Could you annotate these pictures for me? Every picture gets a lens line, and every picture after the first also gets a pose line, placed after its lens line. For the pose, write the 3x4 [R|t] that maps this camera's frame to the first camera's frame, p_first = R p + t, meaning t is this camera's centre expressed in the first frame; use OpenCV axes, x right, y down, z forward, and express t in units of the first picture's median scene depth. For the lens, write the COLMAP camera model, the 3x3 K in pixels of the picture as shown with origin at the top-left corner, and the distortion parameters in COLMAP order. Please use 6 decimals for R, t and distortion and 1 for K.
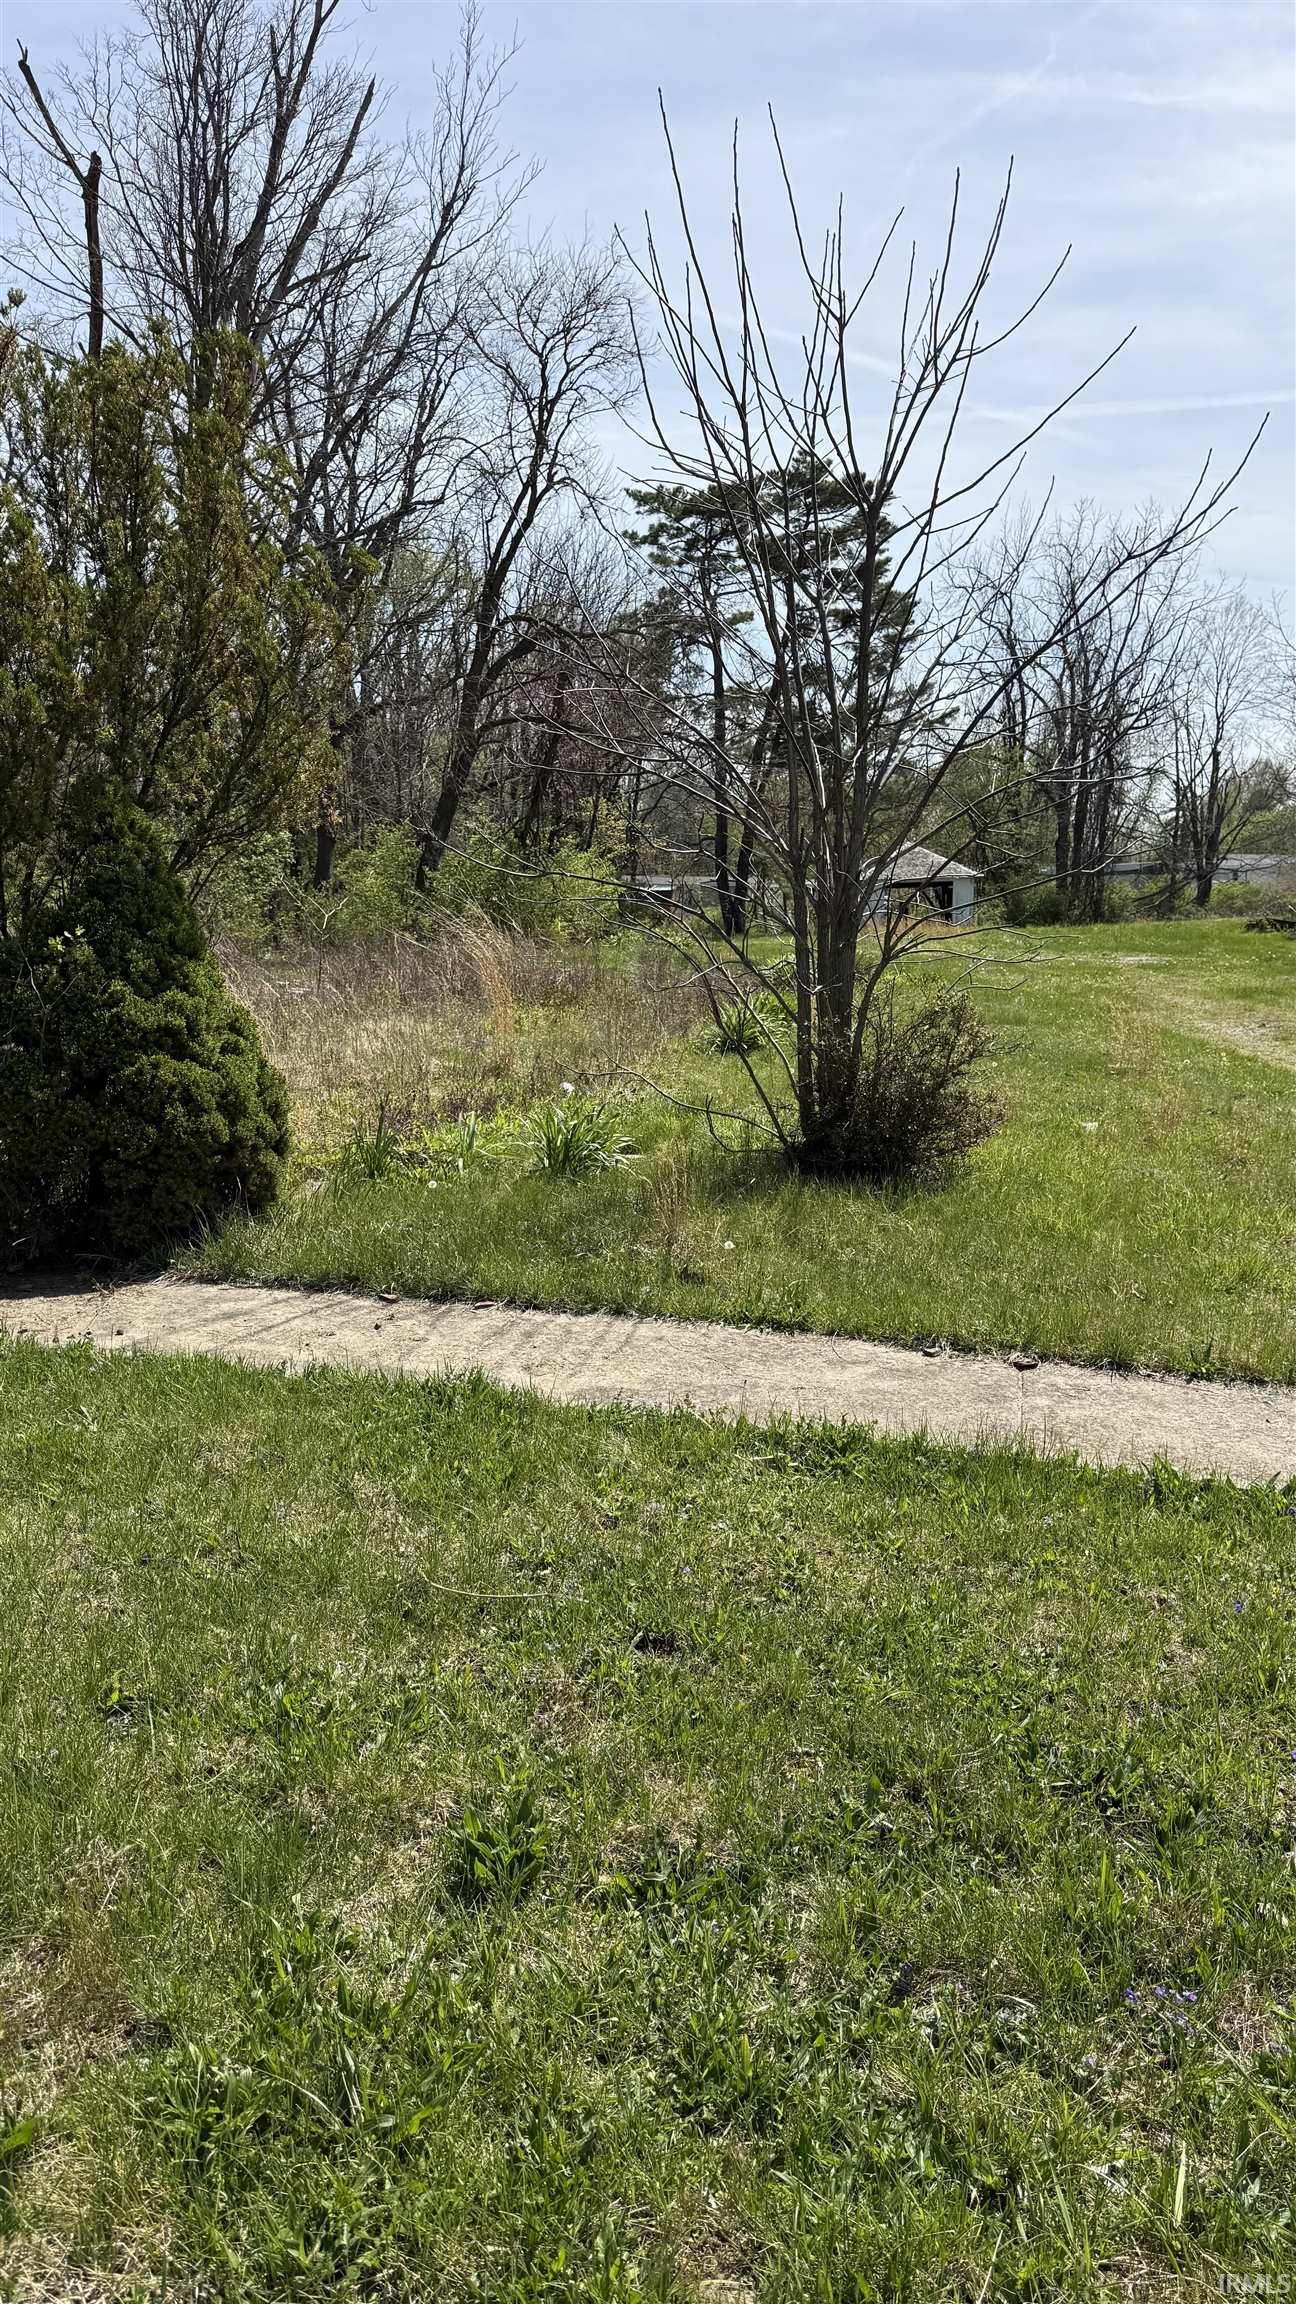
lens RADIAL K [[1681.6, 0, 639.8], [0, 1681.6, 1117.0], [0, 0, 1]] dist [0.086723, -0.094453]
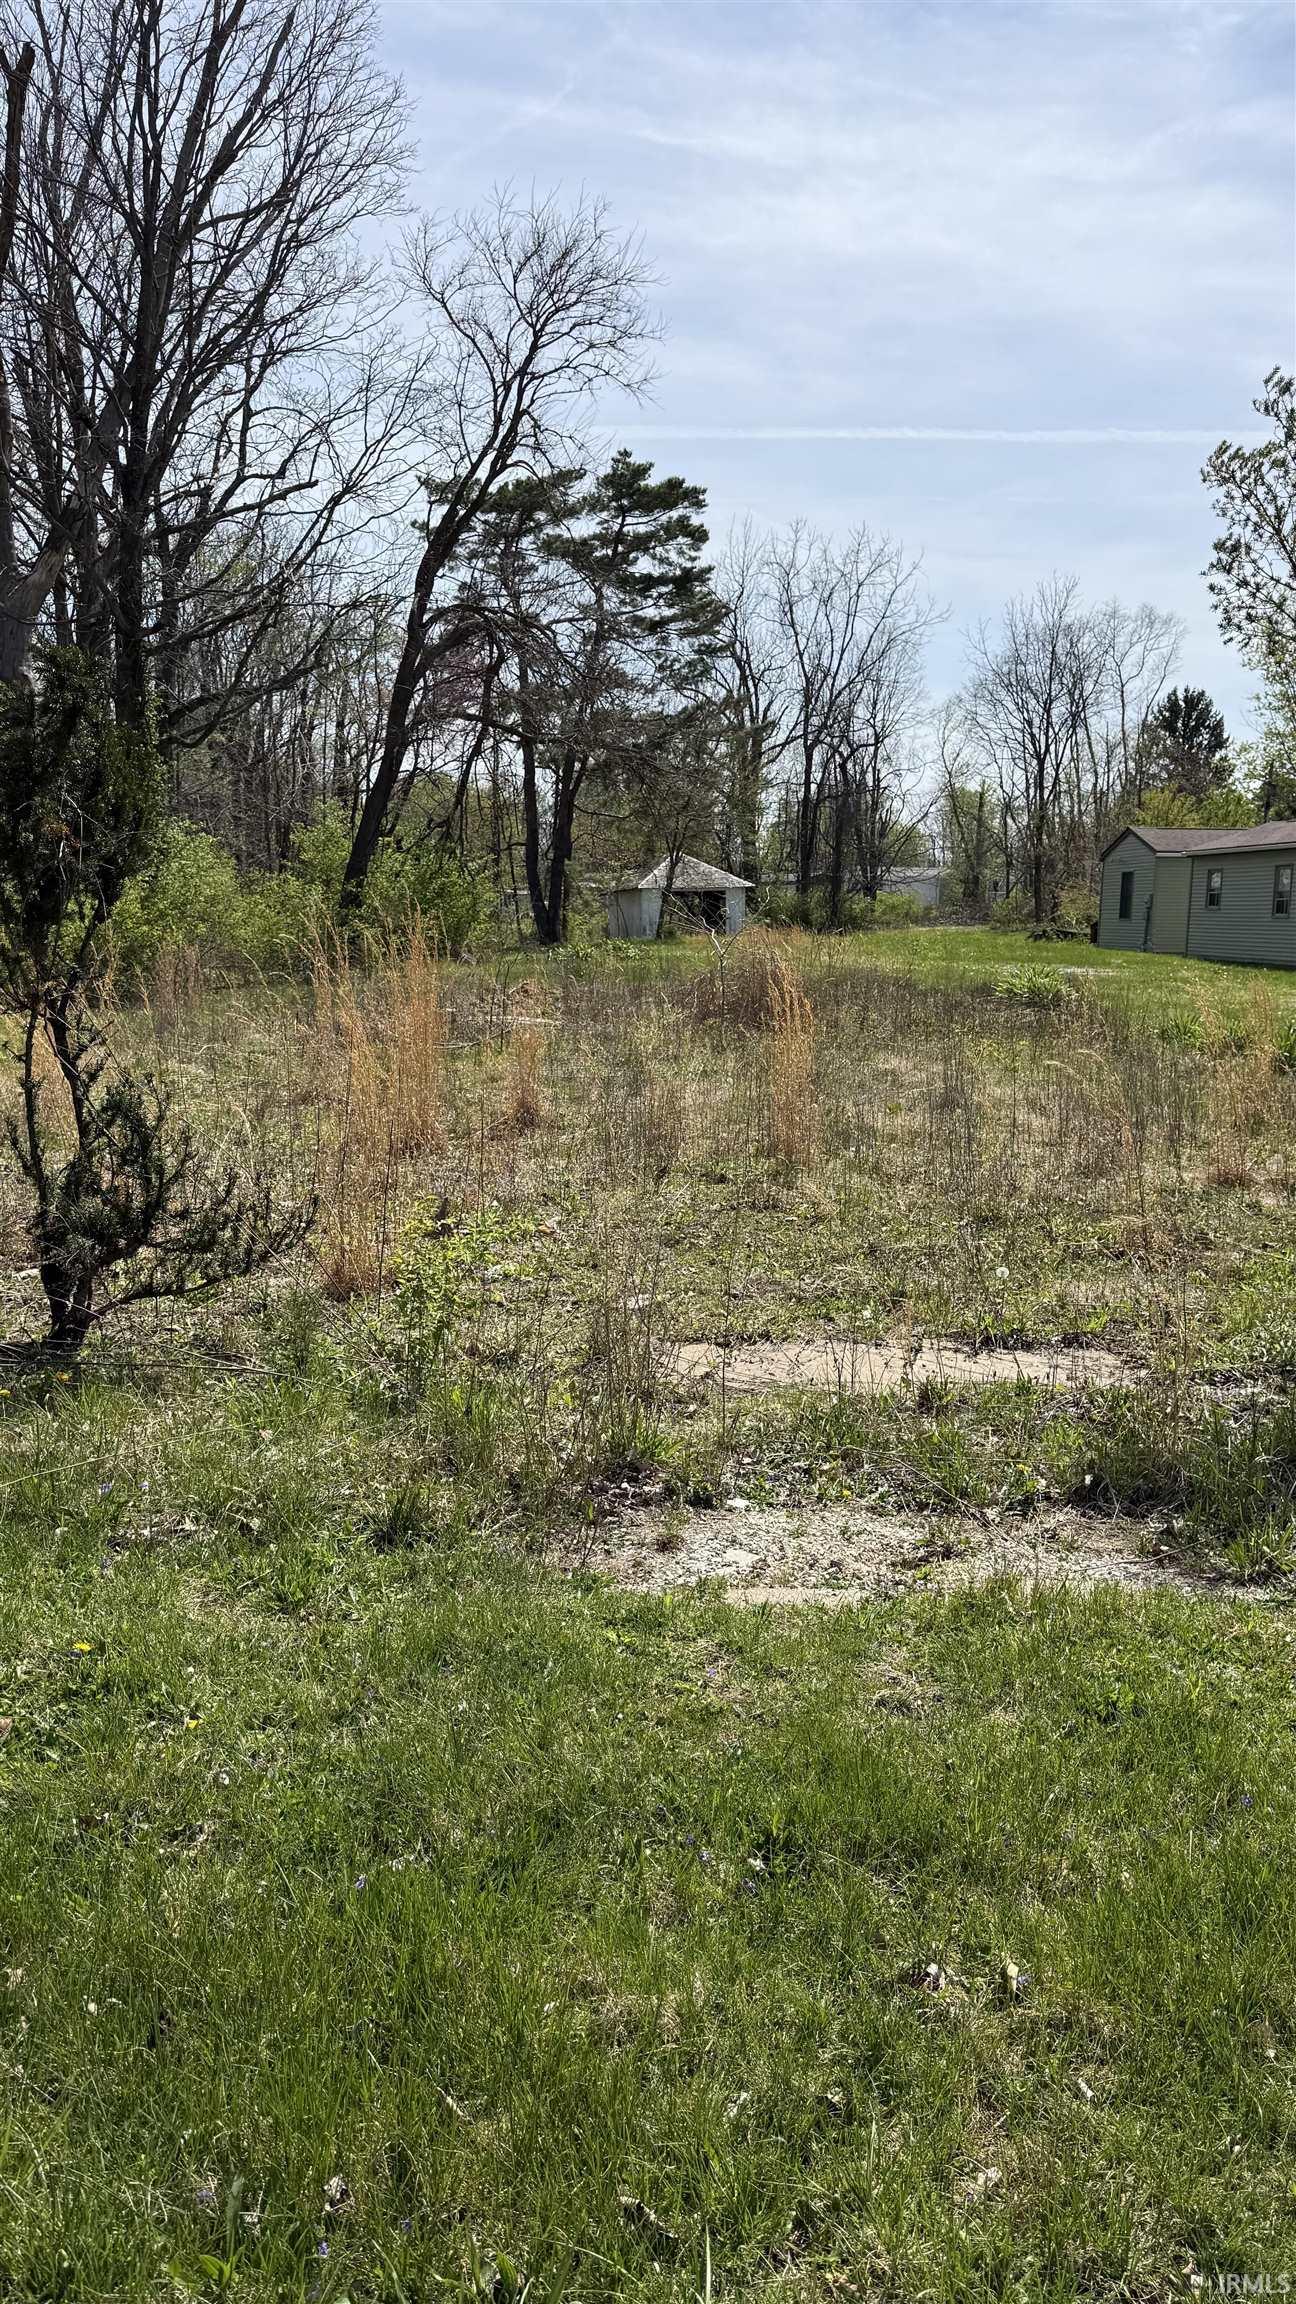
lens RADIAL K [[1681.6, 0, 639.8], [0, 1681.6, 1117.0], [0, 0, 1]] dist [0.086723, -0.094453]
pose [[0.963780, -0.033672, 0.264564, -1.008674], [0.034555, 0.999402, 0.001317, -0.069084], [-0.264450, 0.007872, 0.964367, 0.380776]]
